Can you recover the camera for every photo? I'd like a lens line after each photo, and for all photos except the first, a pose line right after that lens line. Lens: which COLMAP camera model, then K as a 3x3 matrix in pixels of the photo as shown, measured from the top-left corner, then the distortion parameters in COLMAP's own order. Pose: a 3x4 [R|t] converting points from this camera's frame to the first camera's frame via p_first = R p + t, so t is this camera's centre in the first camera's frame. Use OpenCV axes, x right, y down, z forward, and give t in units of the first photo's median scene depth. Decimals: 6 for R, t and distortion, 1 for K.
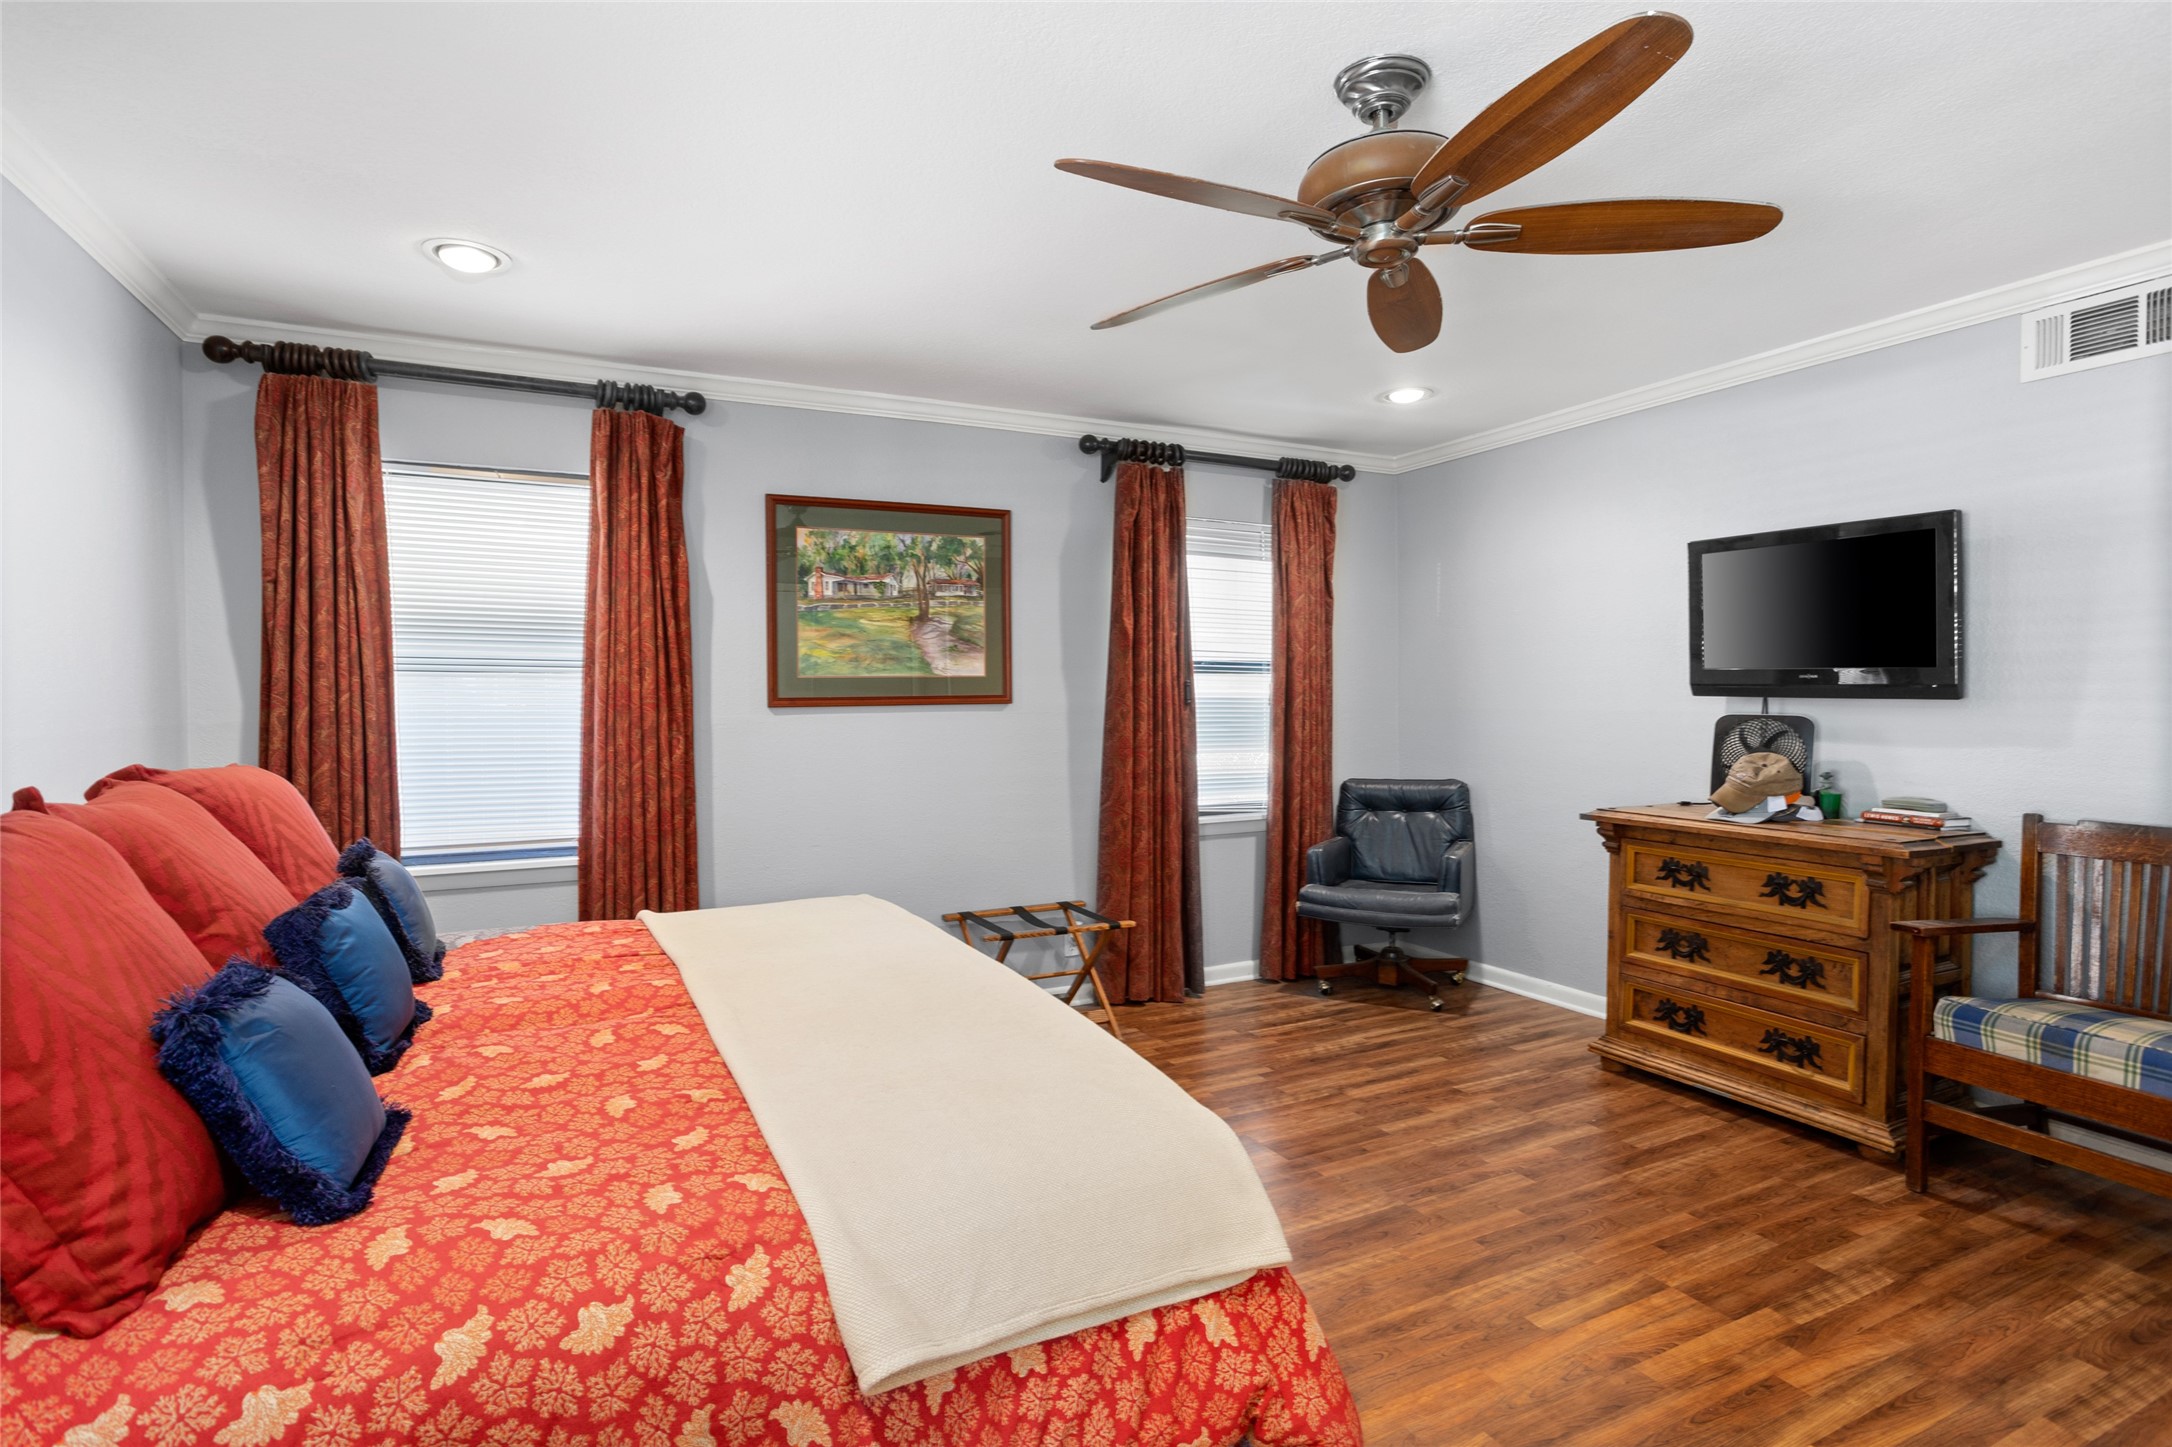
lens RADIAL K [[1076.4, 0, 1041.0], [0, 1076.4, 734.7], [0, 0, 1]] dist [-0.059633, 0.034849]
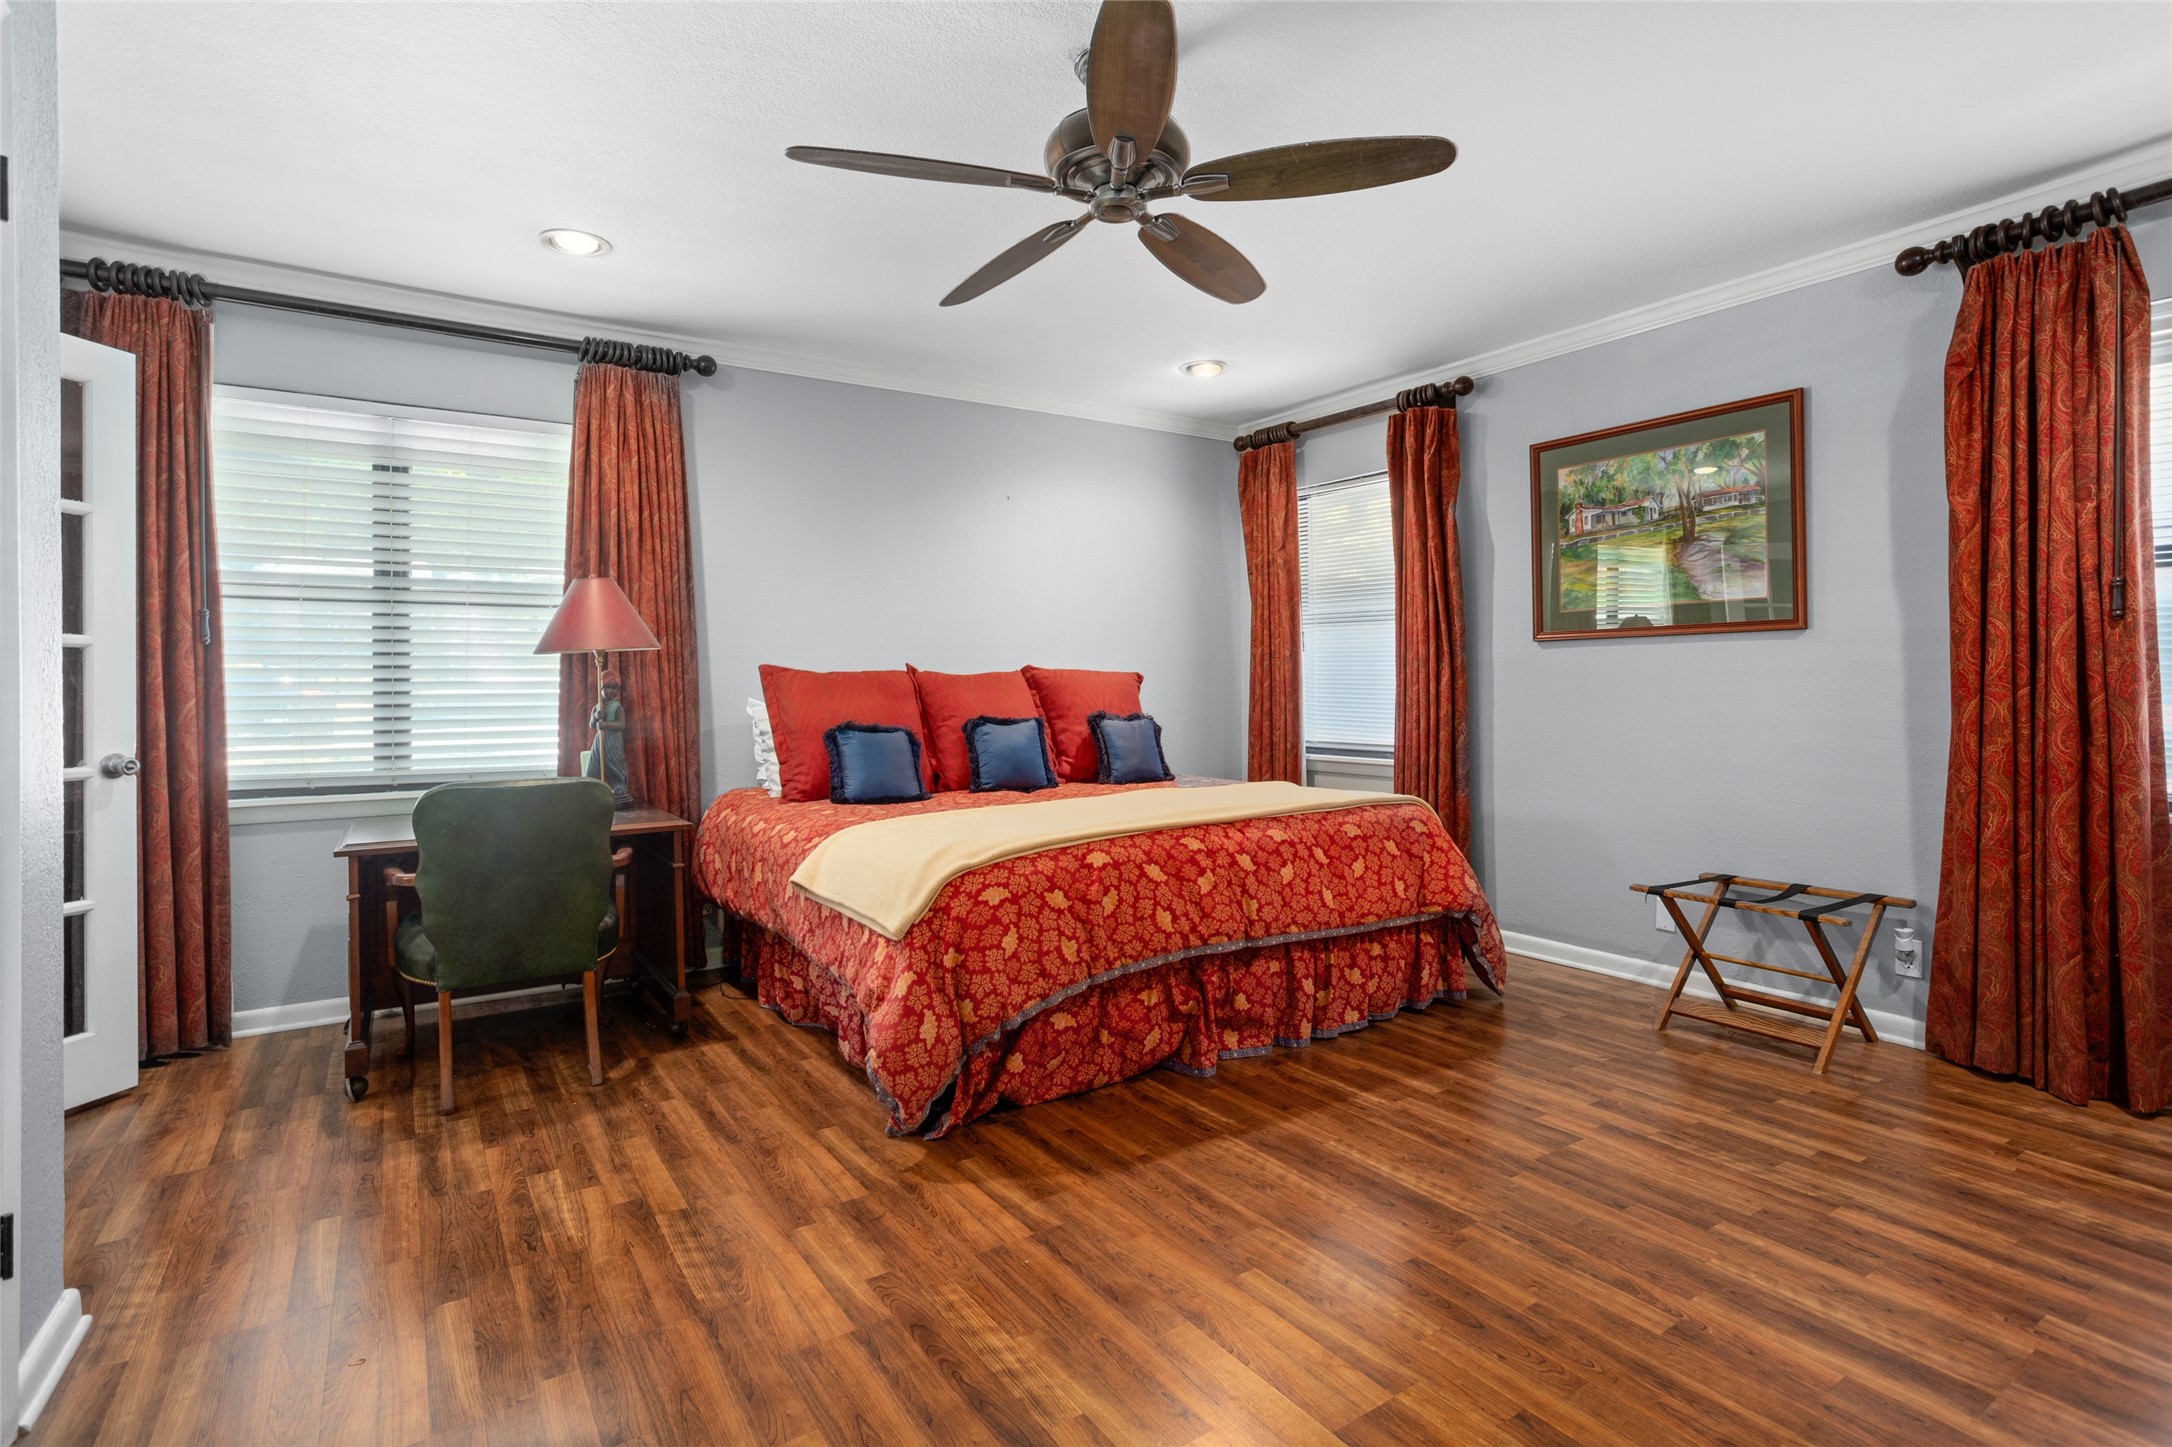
lens RADIAL K [[1107.4, 0, 1086.0], [0, 1107.4, 723.5], [0, 0, 1]] dist [-0.068151, 0.036956]
pose [[0.114738, 0.037828, -0.992675, 0.775361], [-0.029202, 0.998971, 0.034693, 0.030831], [0.992966, 0.025007, 0.115725, 0.416182]]
